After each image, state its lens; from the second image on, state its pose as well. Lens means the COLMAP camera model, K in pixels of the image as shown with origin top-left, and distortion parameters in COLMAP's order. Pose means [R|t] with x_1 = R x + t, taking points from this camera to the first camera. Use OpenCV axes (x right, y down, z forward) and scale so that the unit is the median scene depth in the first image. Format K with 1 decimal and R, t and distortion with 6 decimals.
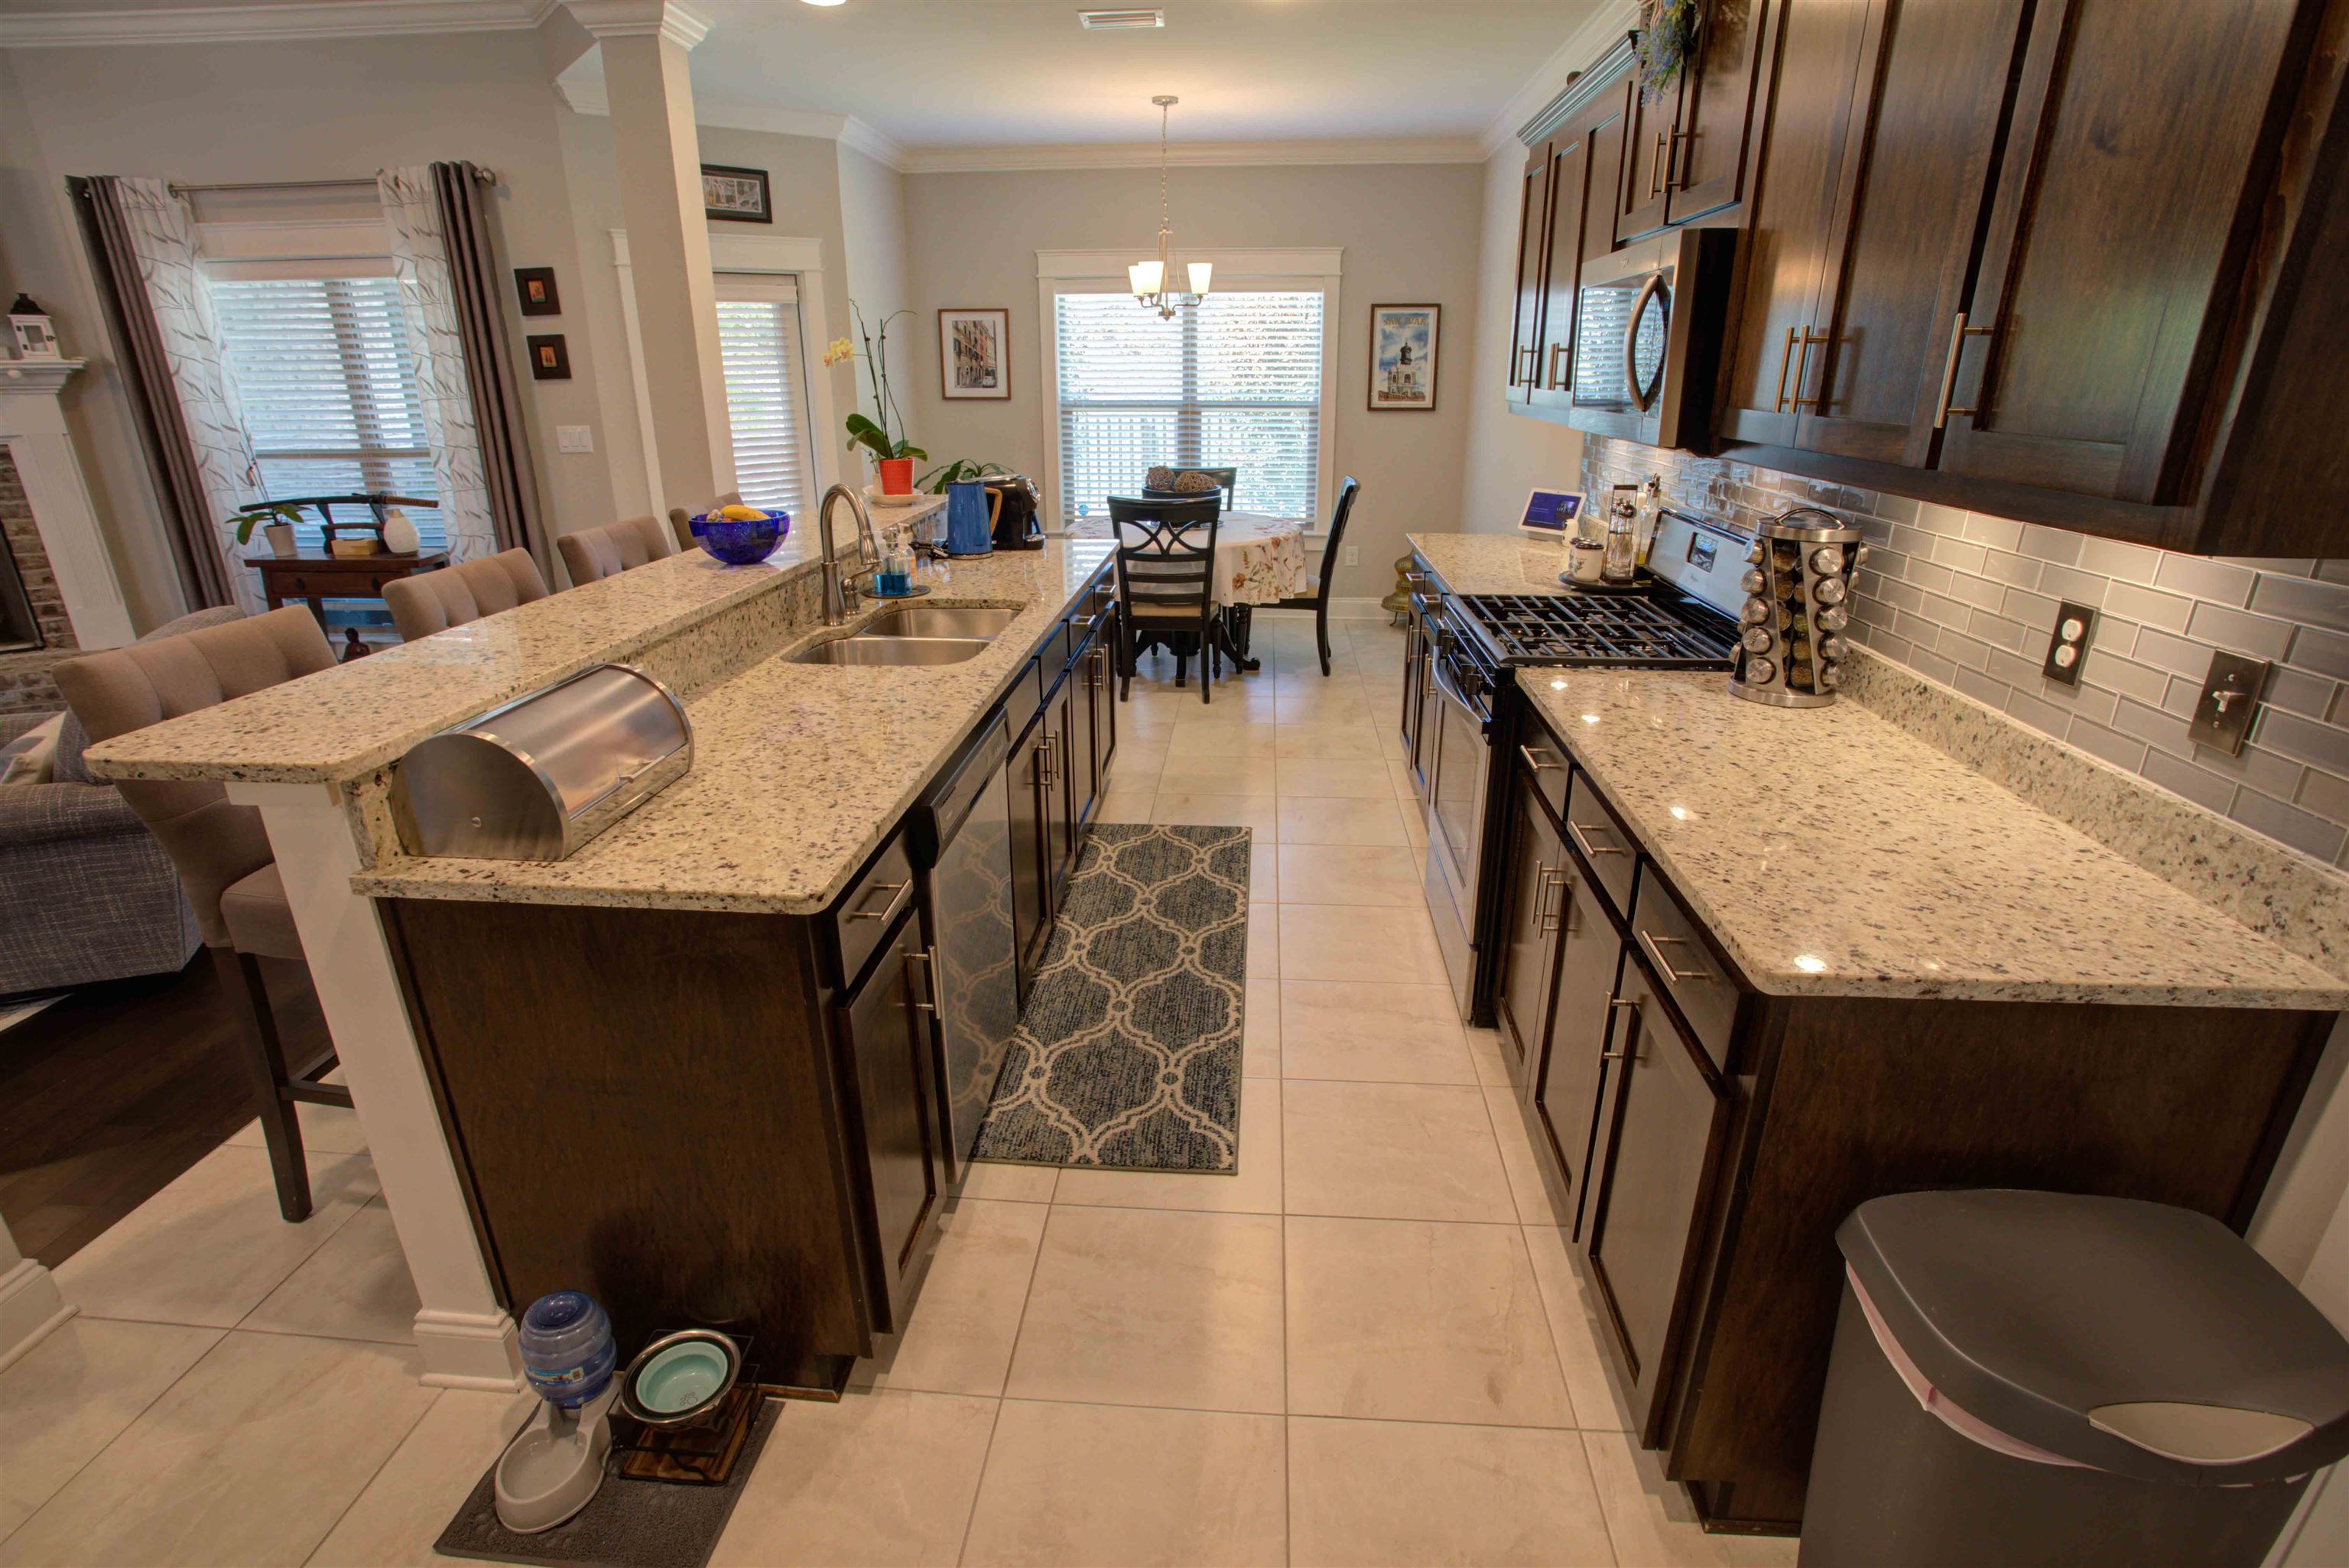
lens RADIAL K [[1138.4, 0, 1180.2], [0, 1138.4, 787.8], [0, 0, 1]] dist [-0.067256, 0.026701]
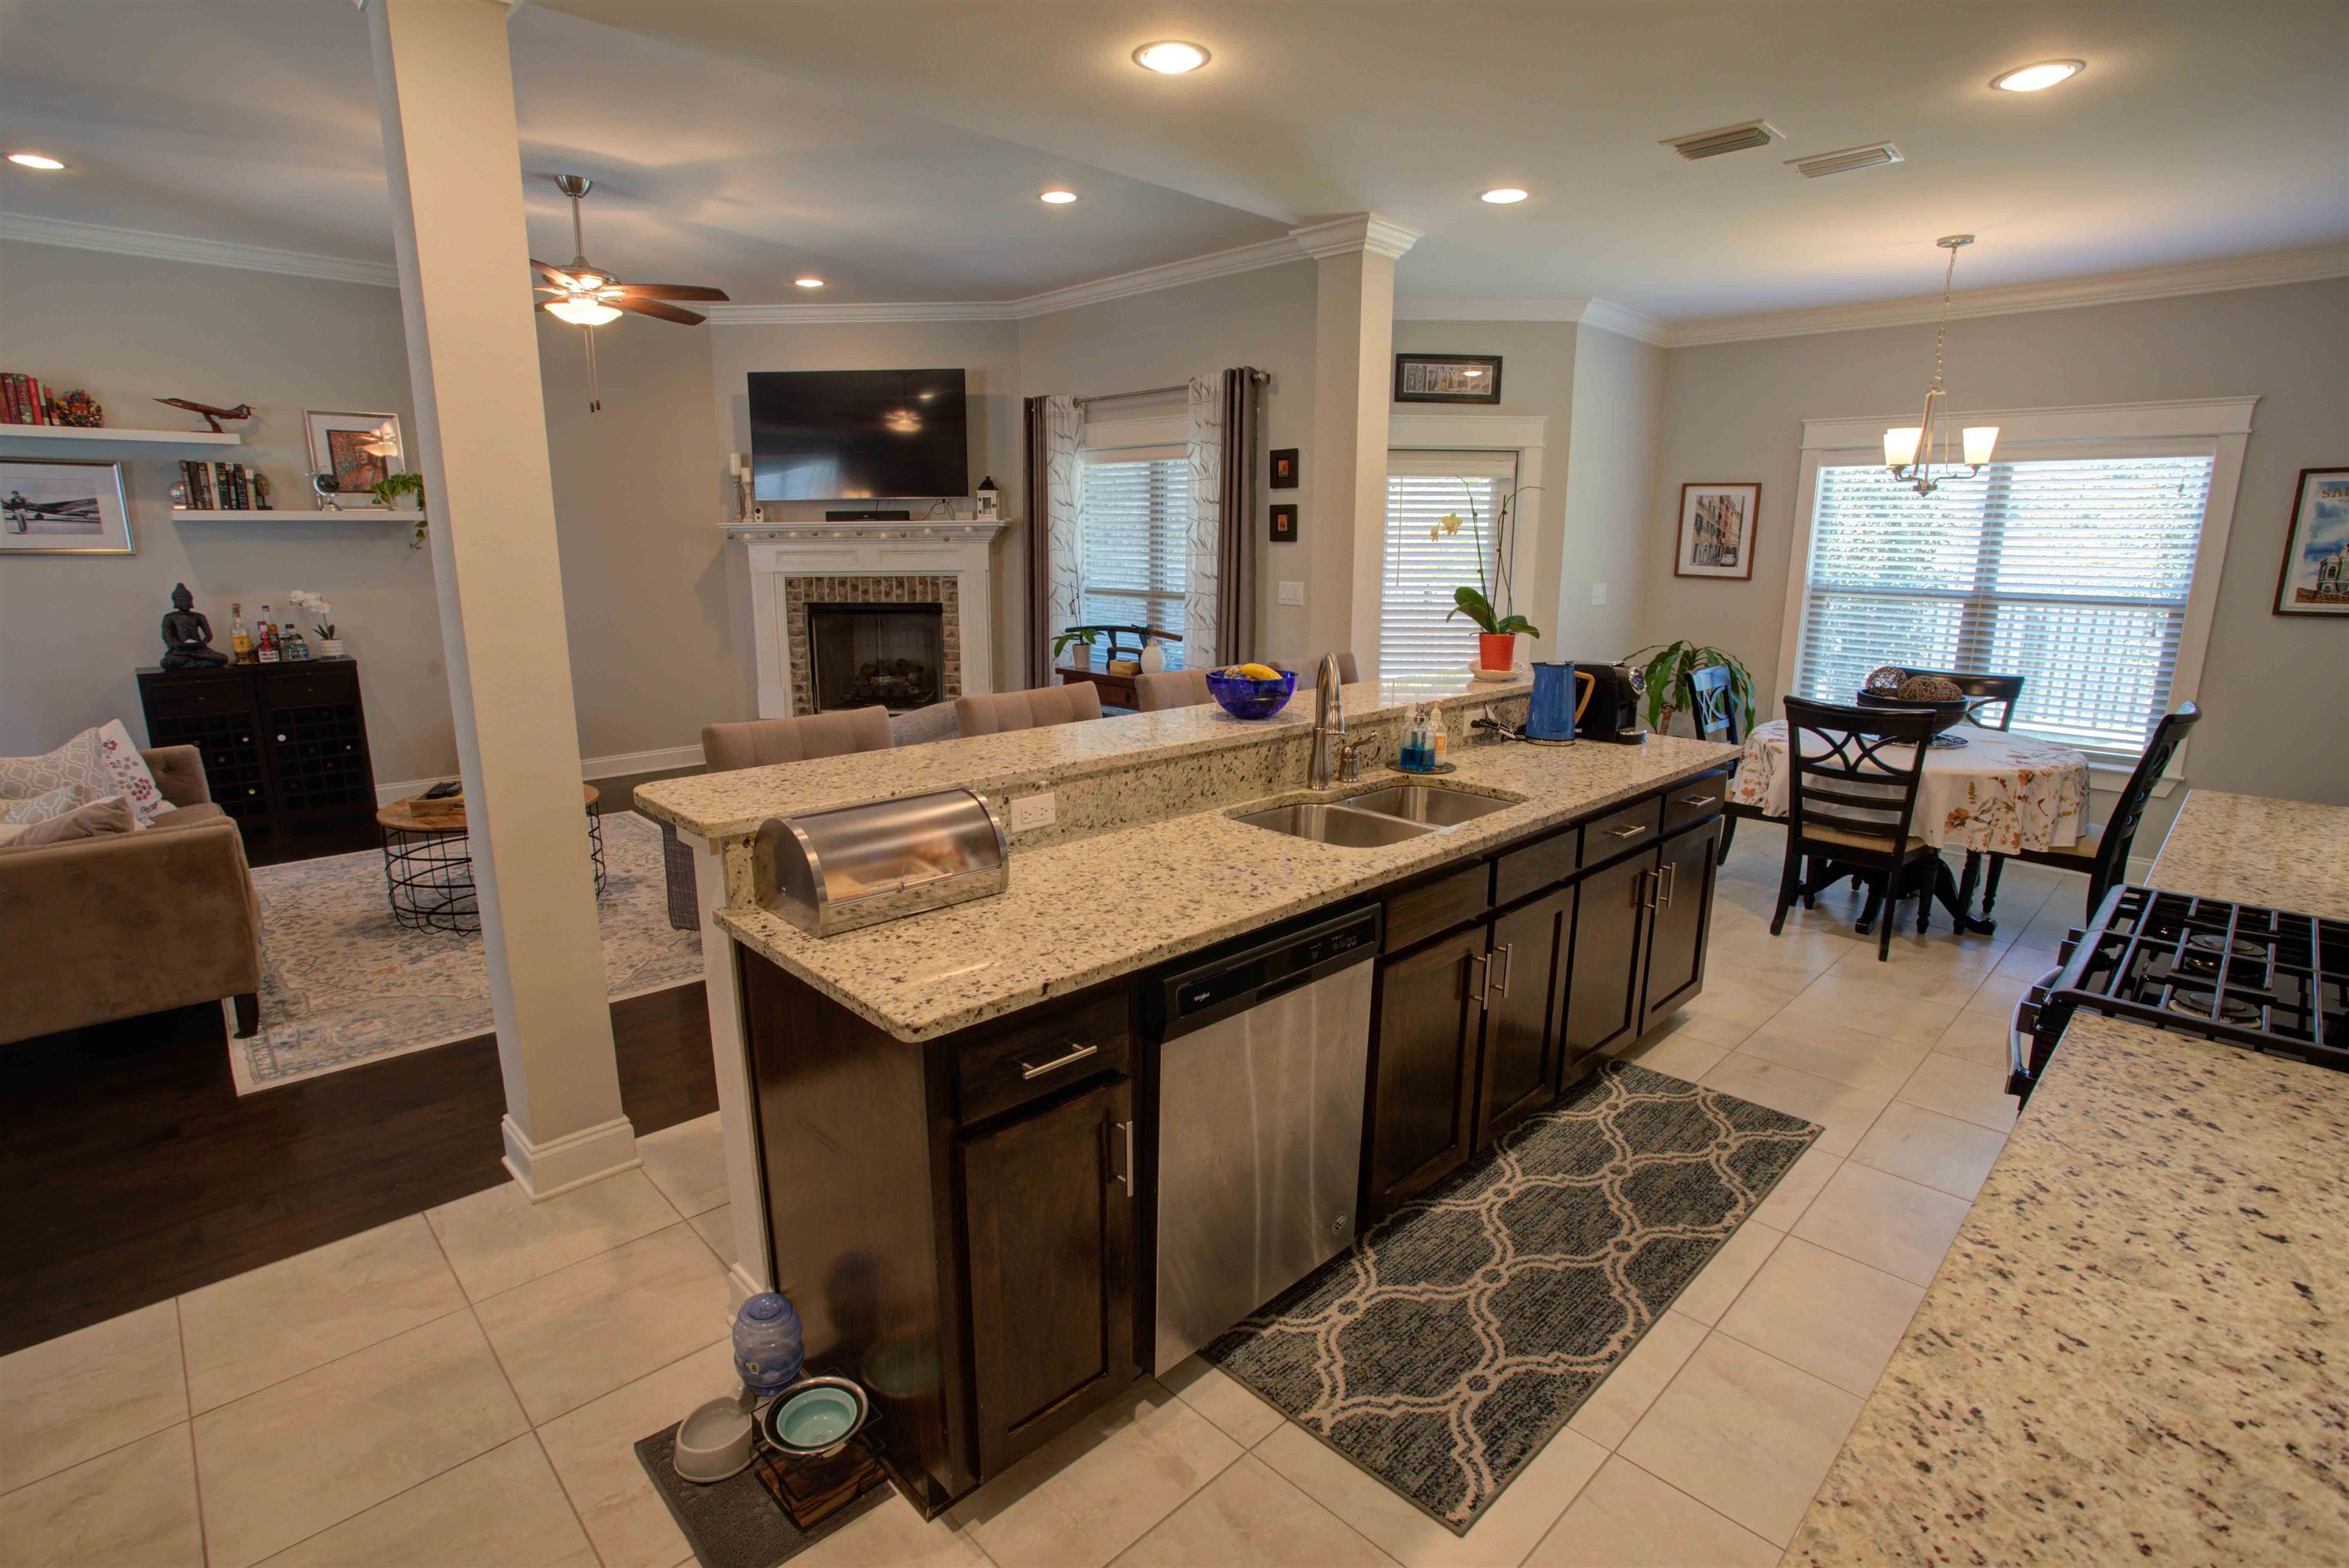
lens RADIAL K [[1138.4, 0, 1167.9], [0, 1138.4, 789.6], [0, 0, 1]] dist [-0.067256, 0.026701]
pose [[0.747716, 0.153743, -0.645975, 0.148576], [-0.240058, 0.969615, -0.047098, -0.037446], [0.619106, 0.190287, 0.761904, 0.084088]]
